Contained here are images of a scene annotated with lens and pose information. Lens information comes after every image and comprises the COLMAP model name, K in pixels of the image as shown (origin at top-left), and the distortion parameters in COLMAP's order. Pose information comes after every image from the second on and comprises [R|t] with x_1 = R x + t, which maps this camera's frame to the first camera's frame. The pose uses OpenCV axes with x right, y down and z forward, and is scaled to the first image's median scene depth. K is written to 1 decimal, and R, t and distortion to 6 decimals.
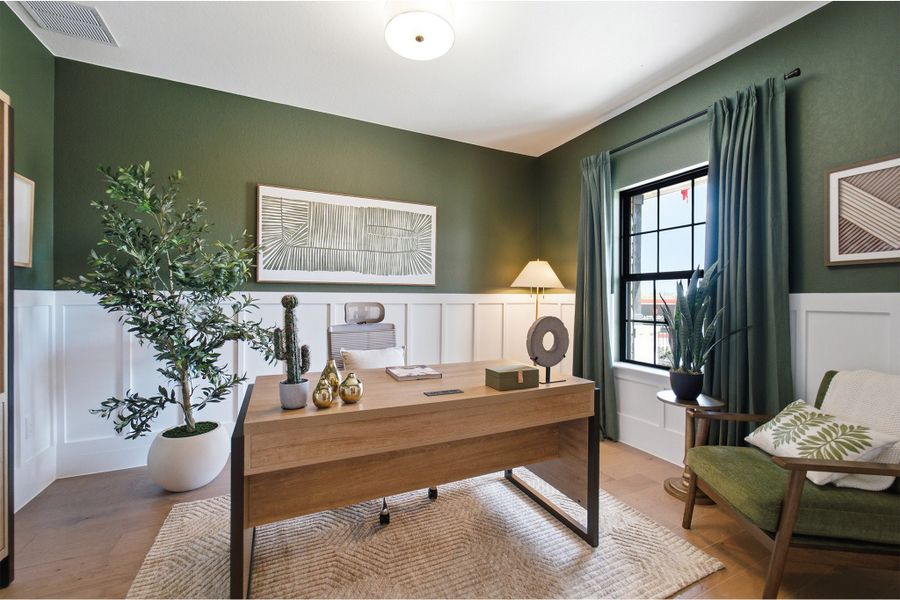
lens RADIAL K [[373.2, 0, 458.4], [0, 373.2, 298.0], [0, 0, 1]] dist [-0.001868, 0.006132]
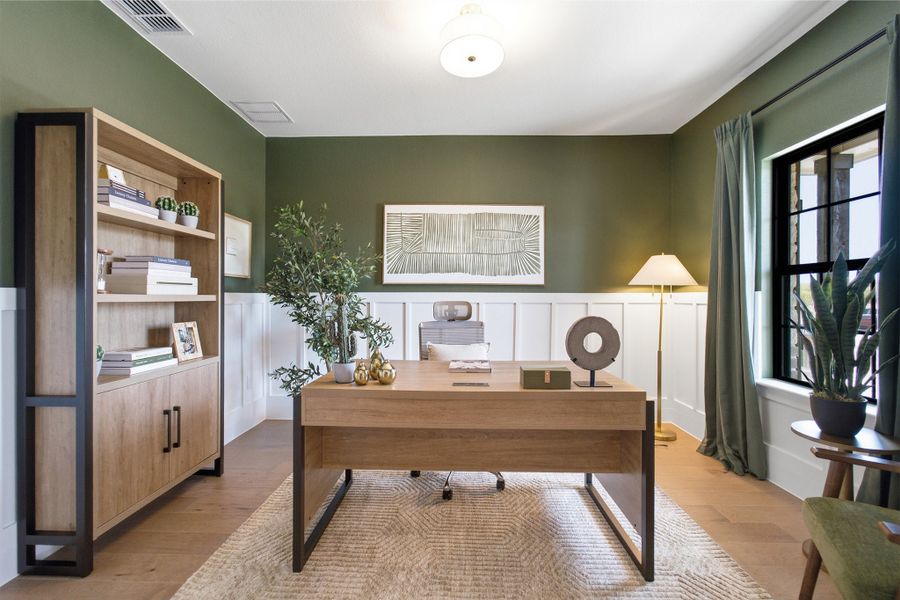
lens RADIAL K [[373.2, 0, 458.4], [0, 373.2, 298.0], [0, 0, 1]] dist [-0.001868, 0.006132]
pose [[0.894506, -0.003064, -0.447046, 0.258903], [0.002616, 0.999995, -0.001620, 0.003082], [0.447048, 0.000280, 0.894510, 0.011664]]
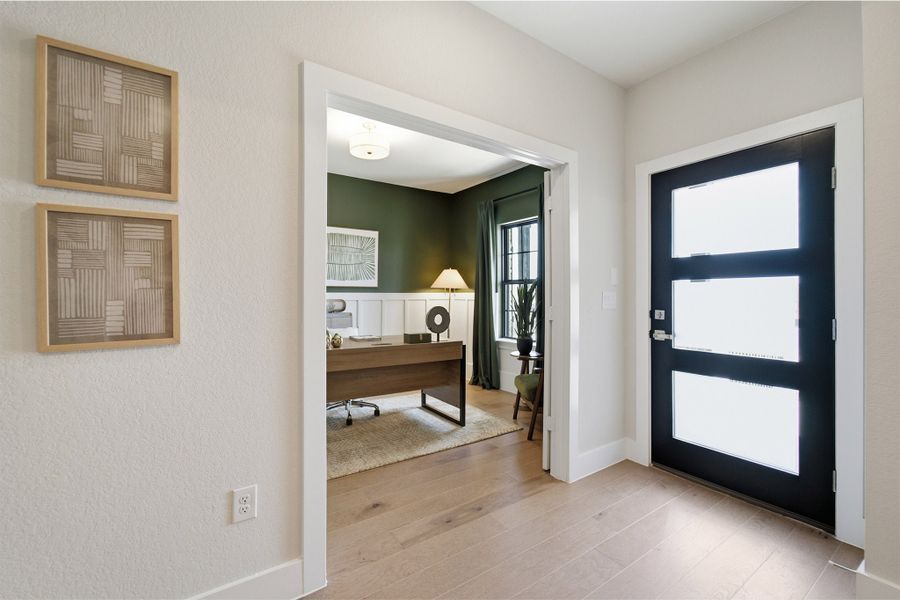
lens RADIAL K [[379.2, 0, 448.3], [0, 379.2, 288.7], [0, 0, 1]] dist [-0.028925, 0.018153]
pose [[0.992756, -0.003684, 0.120095, 0.044383], [0.005148, 0.999916, -0.011877, -0.012936], [-0.120041, 0.012410, 0.992691, -0.659808]]
